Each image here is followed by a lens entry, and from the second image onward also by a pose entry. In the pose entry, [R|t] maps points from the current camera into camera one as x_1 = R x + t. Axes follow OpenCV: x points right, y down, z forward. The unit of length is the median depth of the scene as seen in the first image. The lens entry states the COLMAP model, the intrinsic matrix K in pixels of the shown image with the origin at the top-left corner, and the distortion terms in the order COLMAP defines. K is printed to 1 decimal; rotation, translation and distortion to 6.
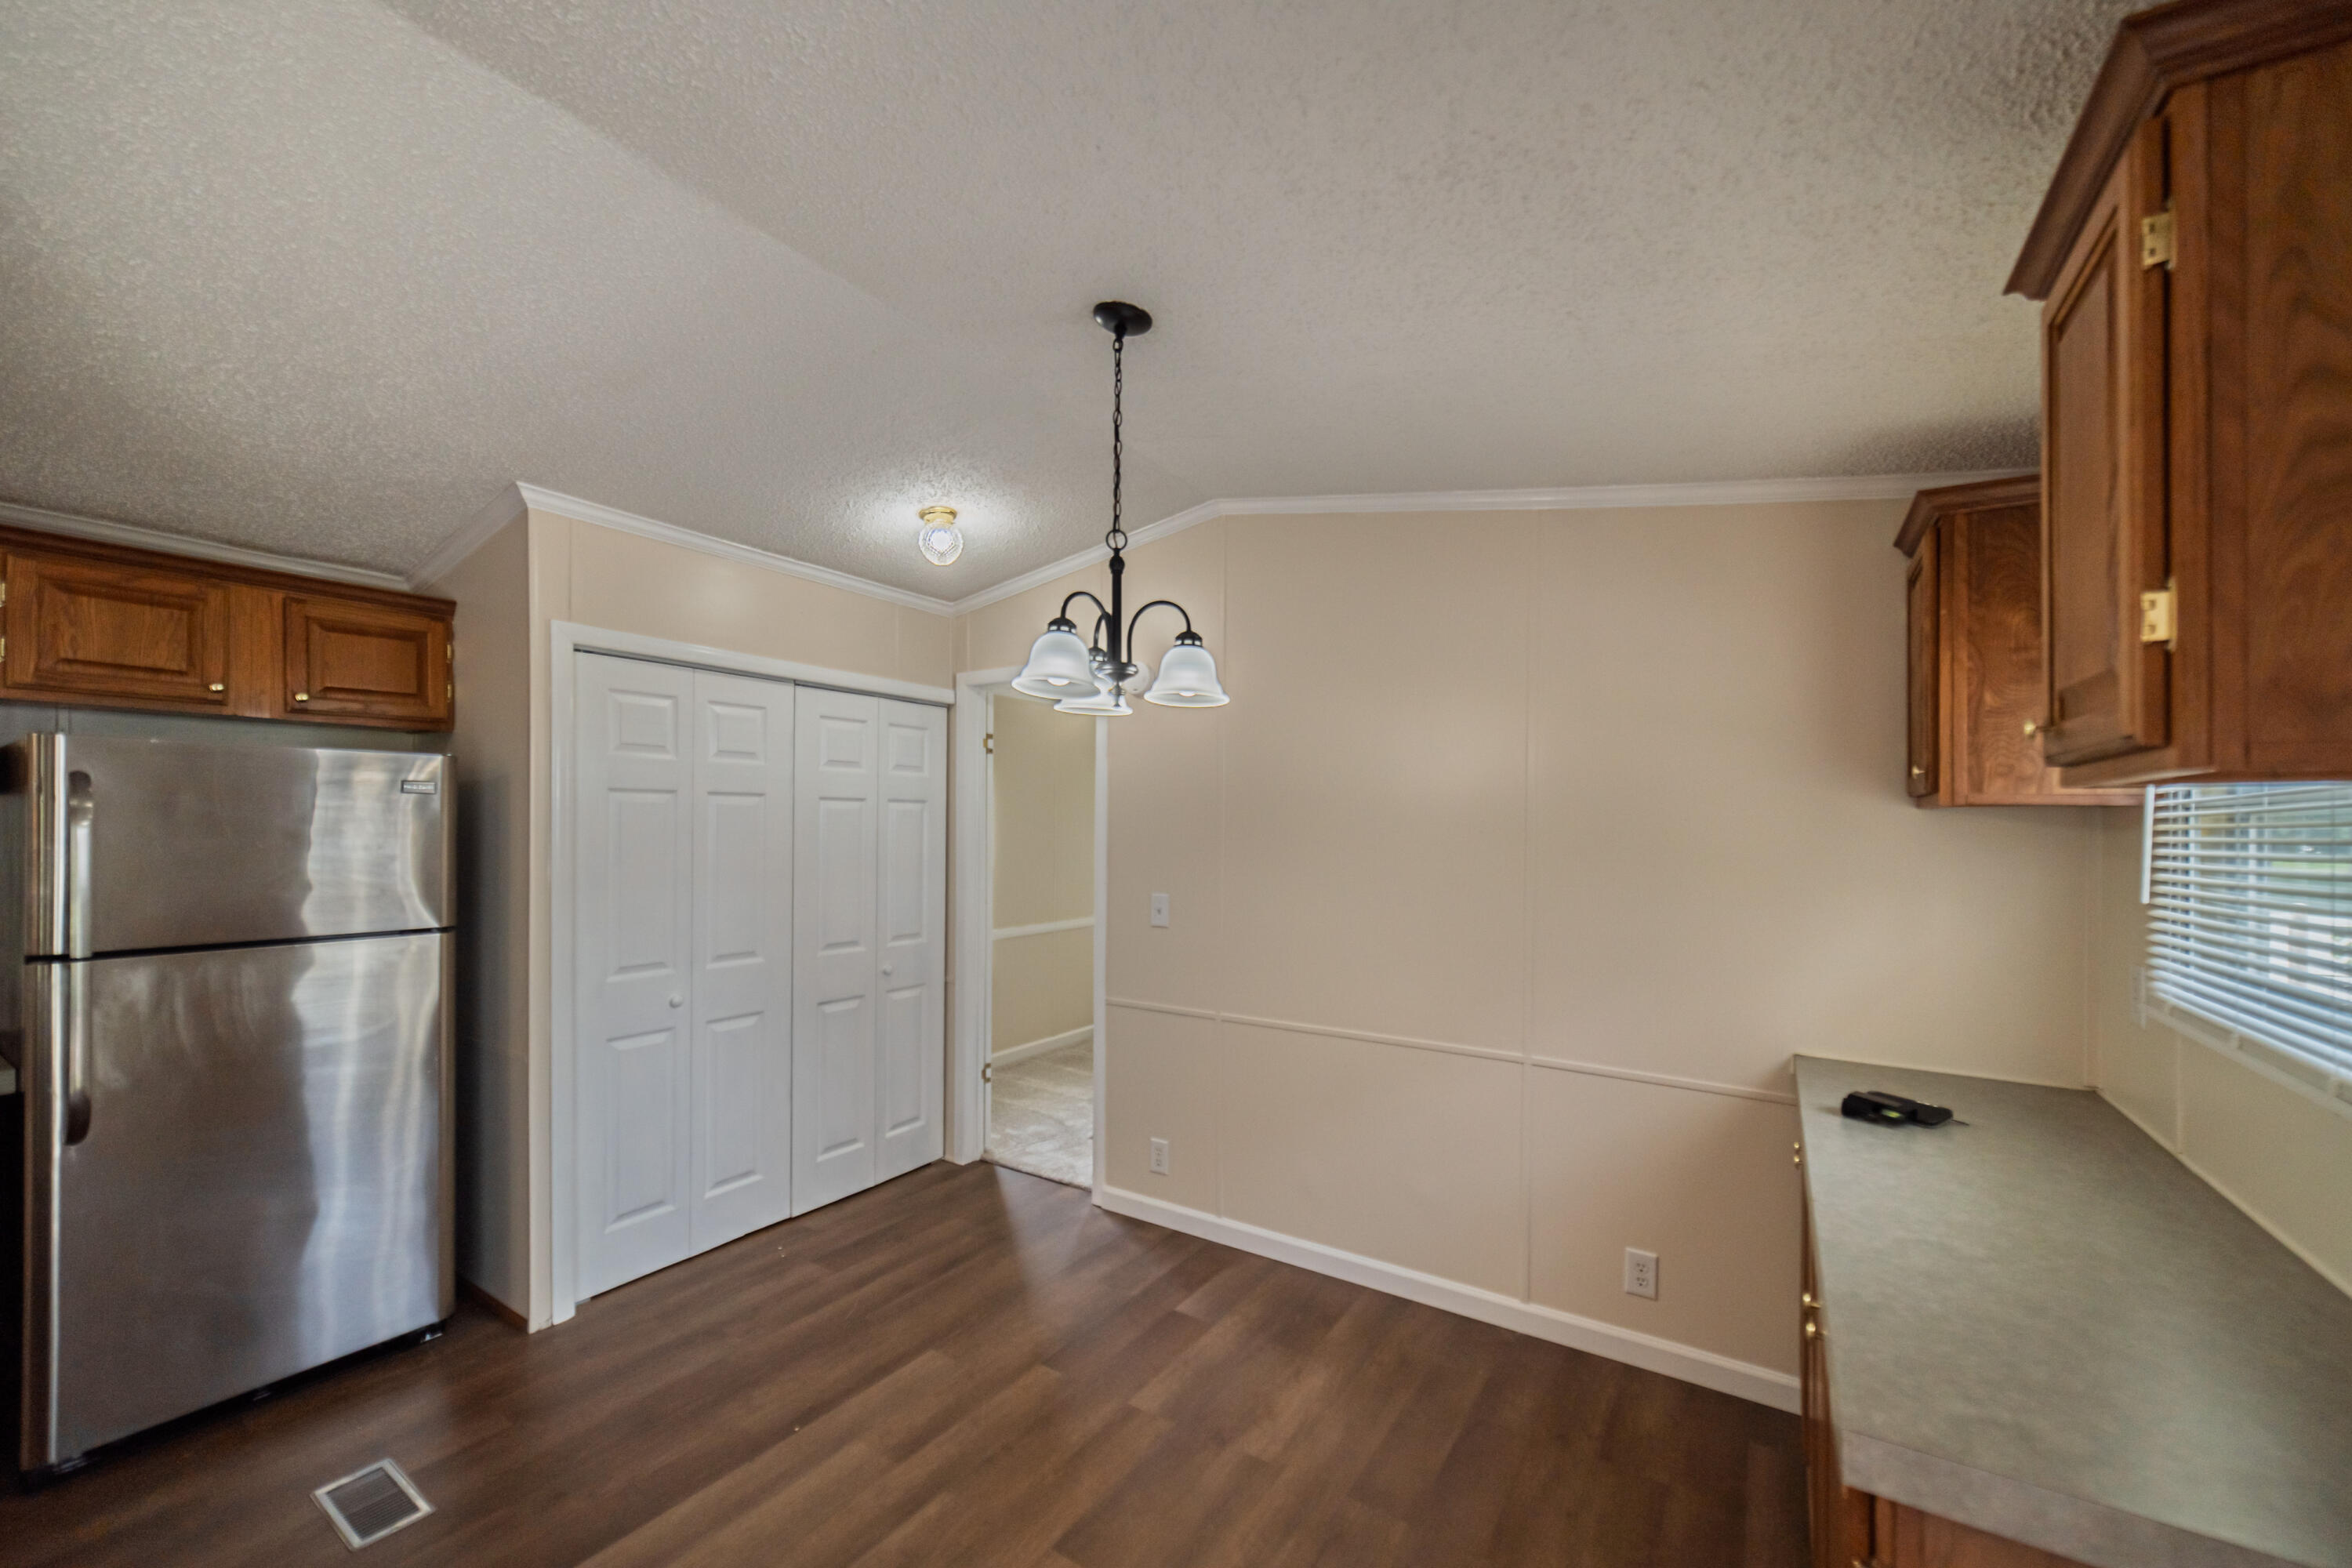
lens RADIAL K [[908.9, 0, 1204.3], [0, 908.9, 822.0], [0, 0, 1]] dist [-0.003158, 0.002073]
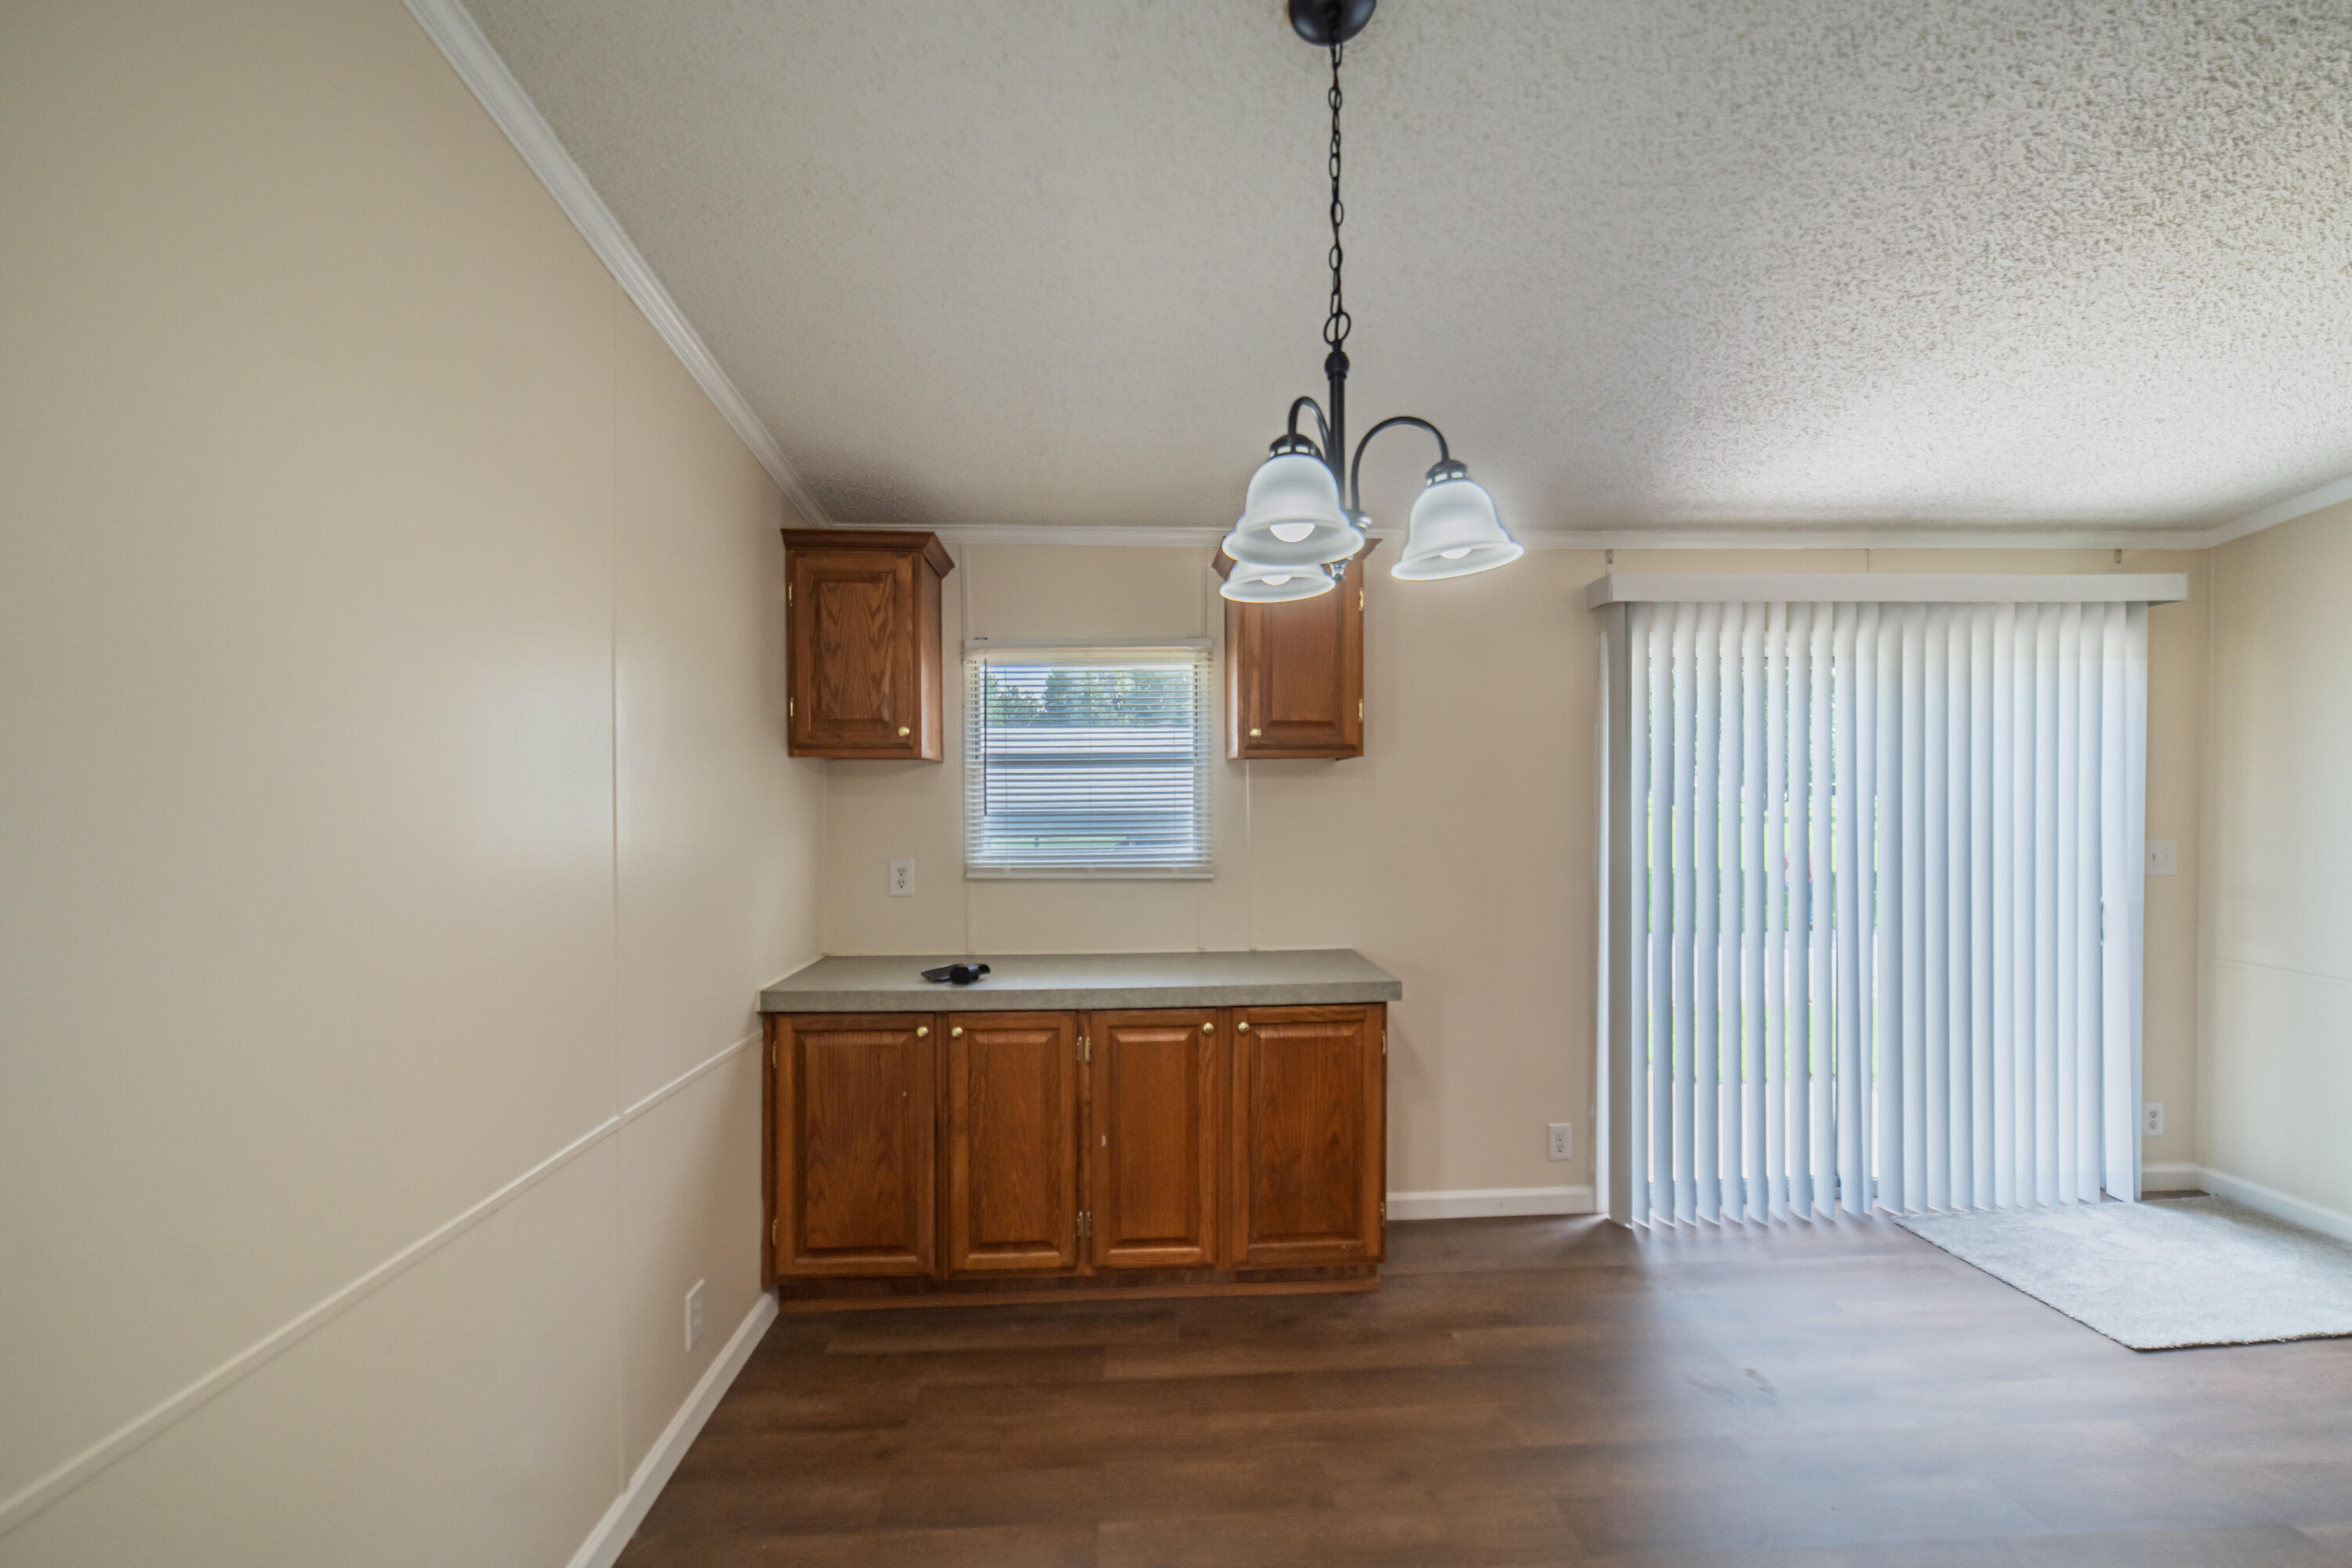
lens RADIAL K [[941.9, 0, 1173.4], [0, 941.9, 791.3], [0, 0, 1]] dist [-0.002560, 0.001636]
pose [[-0.583947, 0.000997, 0.811791, -0.570548], [-0.004470, 0.999980, -0.004444, 0.038615], [-0.811779, -0.006224, -0.583931, 1.445204]]
